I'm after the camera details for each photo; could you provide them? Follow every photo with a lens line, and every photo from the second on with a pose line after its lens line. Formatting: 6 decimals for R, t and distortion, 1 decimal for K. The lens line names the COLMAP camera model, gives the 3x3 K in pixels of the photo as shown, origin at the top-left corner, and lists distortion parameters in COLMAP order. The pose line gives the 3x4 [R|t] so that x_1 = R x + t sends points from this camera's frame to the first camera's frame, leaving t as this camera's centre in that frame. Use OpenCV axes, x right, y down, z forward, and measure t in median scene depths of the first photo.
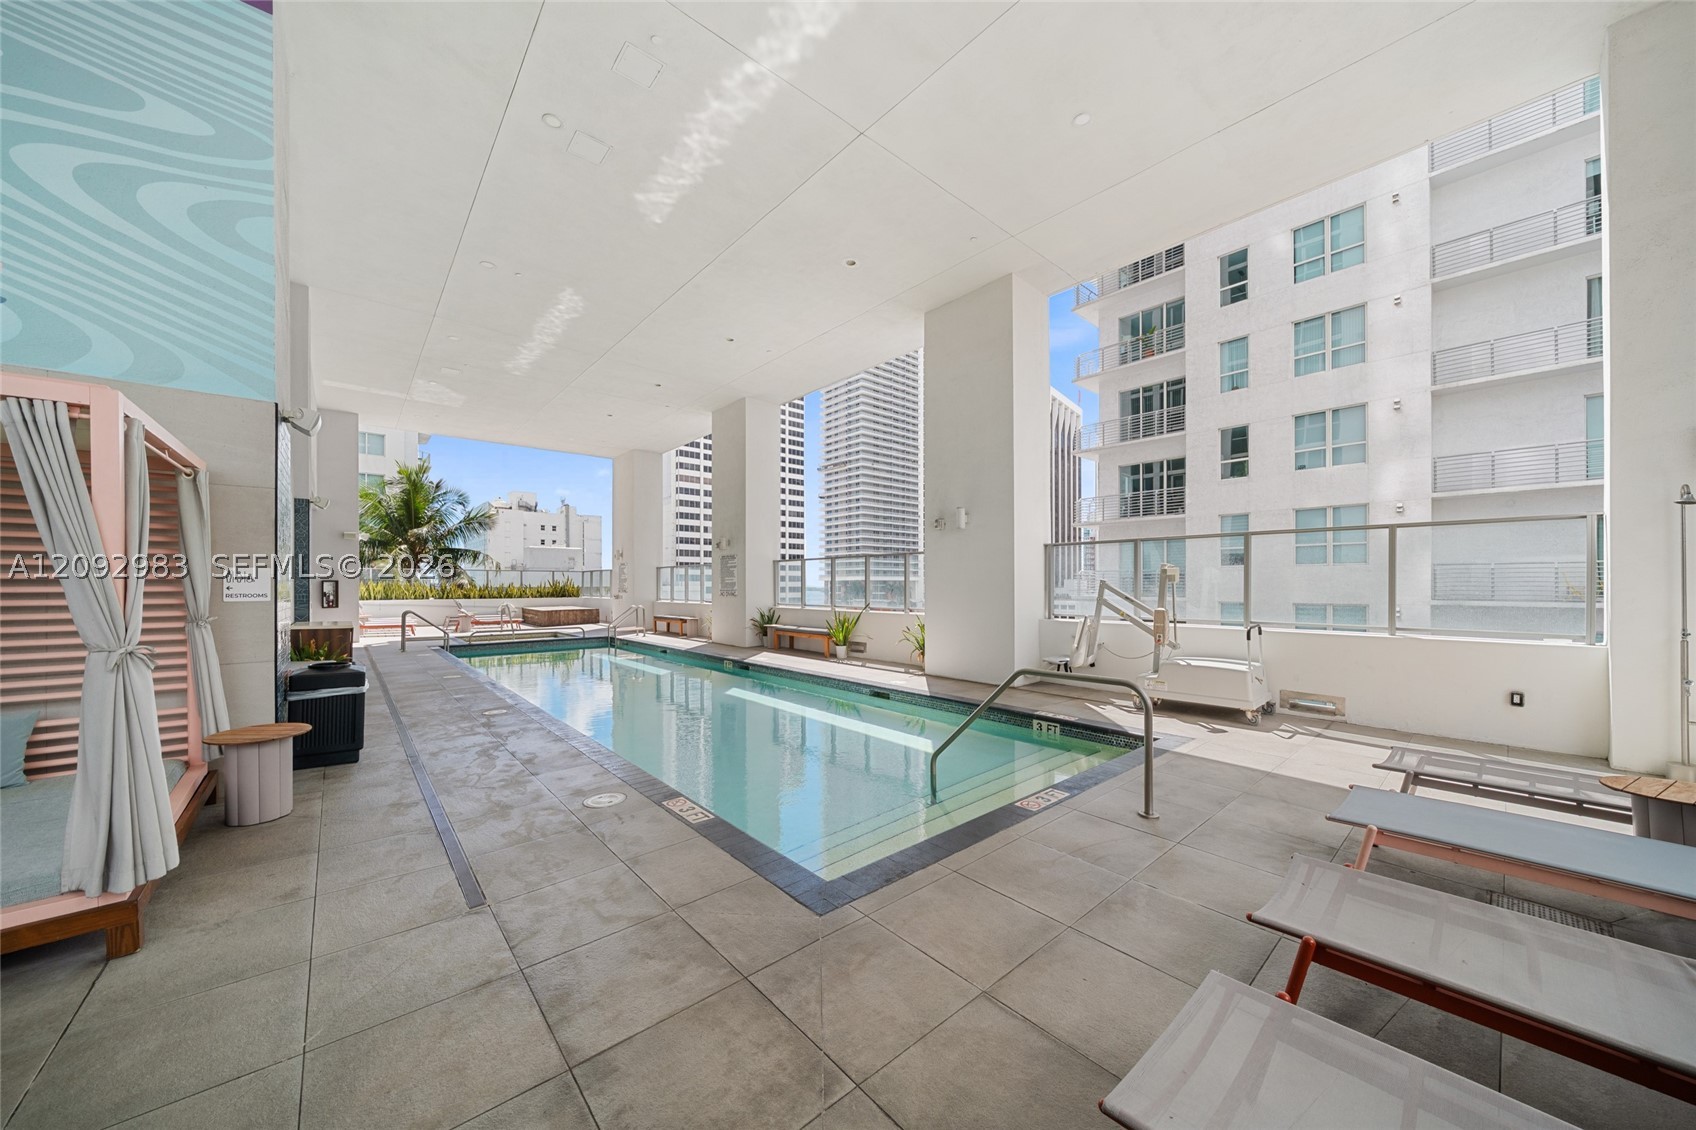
lens RADIAL K [[581.4, 0, 851.6], [0, 581.4, 574.4], [0, 0, 1]] dist [-0.002293, 0.000022]
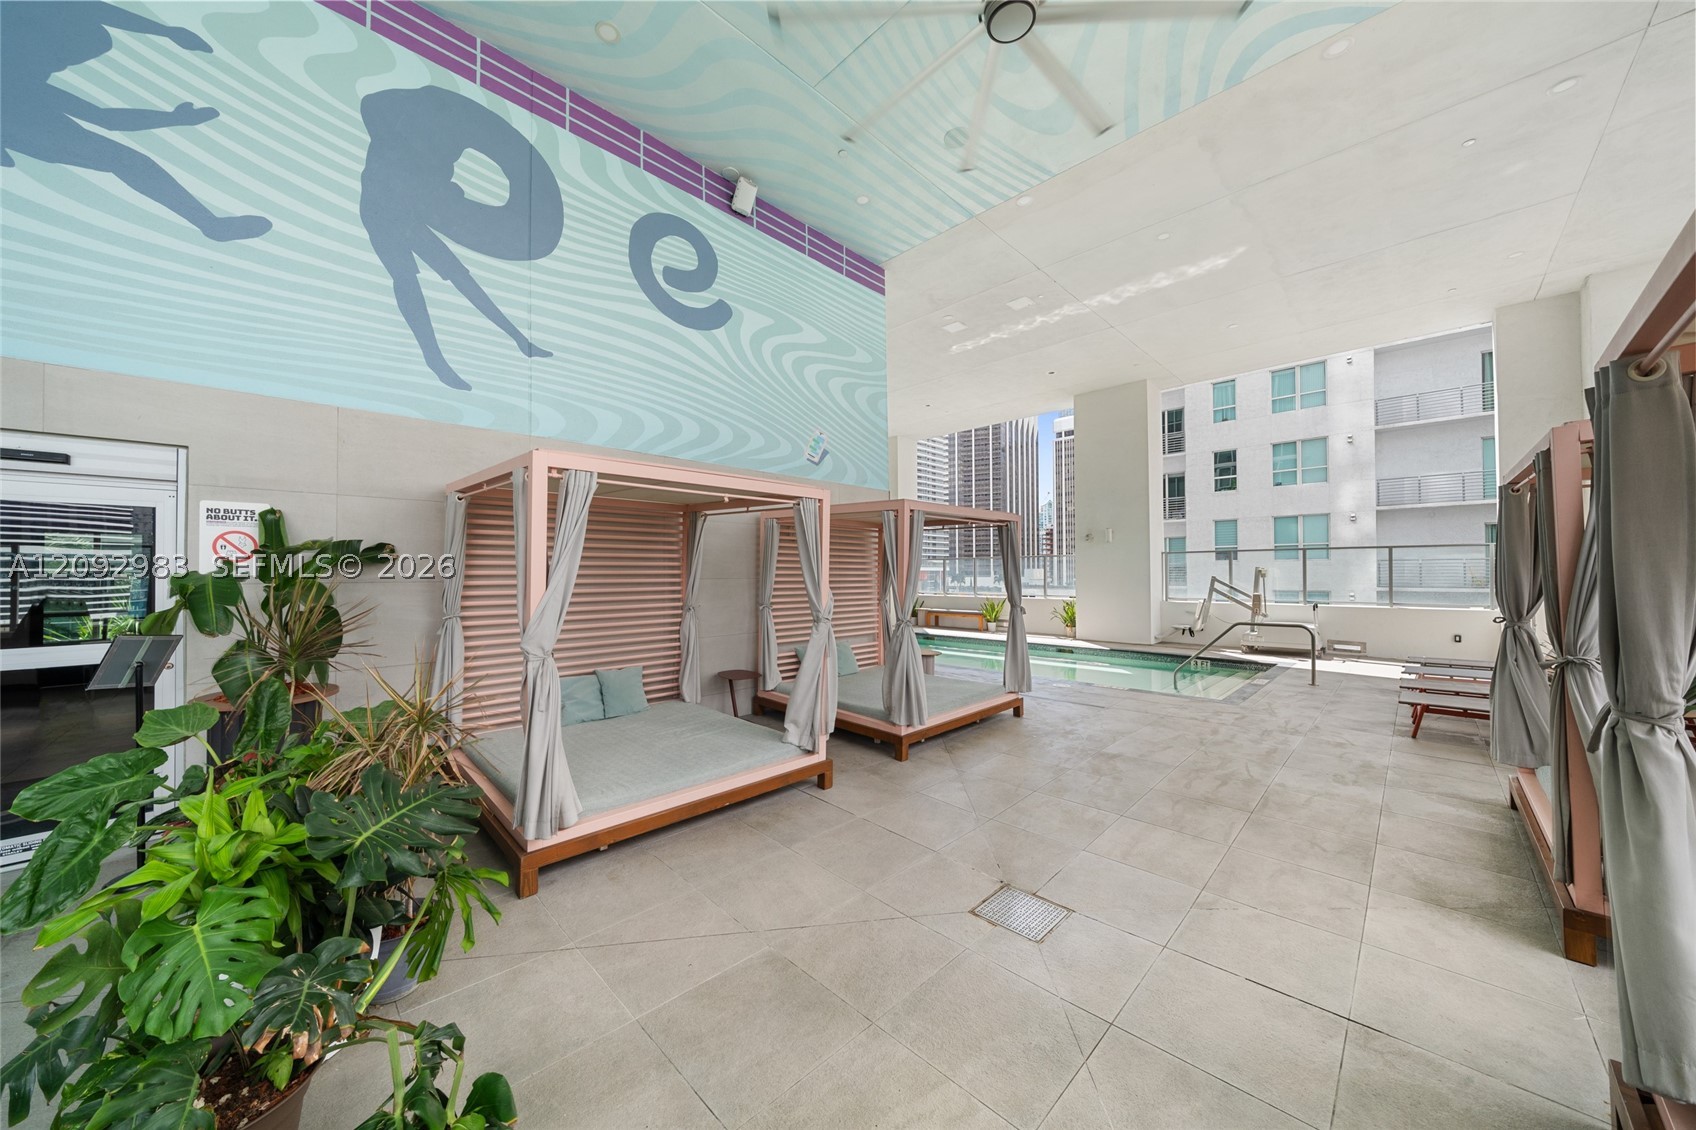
lens RADIAL K [[581.4, 0, 841.6], [0, 581.4, 561.8], [0, 0, 1]] dist [-0.002293, 0.000022]
pose [[0.997329, -0.005414, 0.072841, -0.316812], [0.005898, 0.999962, -0.006434, -0.011204], [-0.072803, 0.006846, 0.997323, -0.234556]]
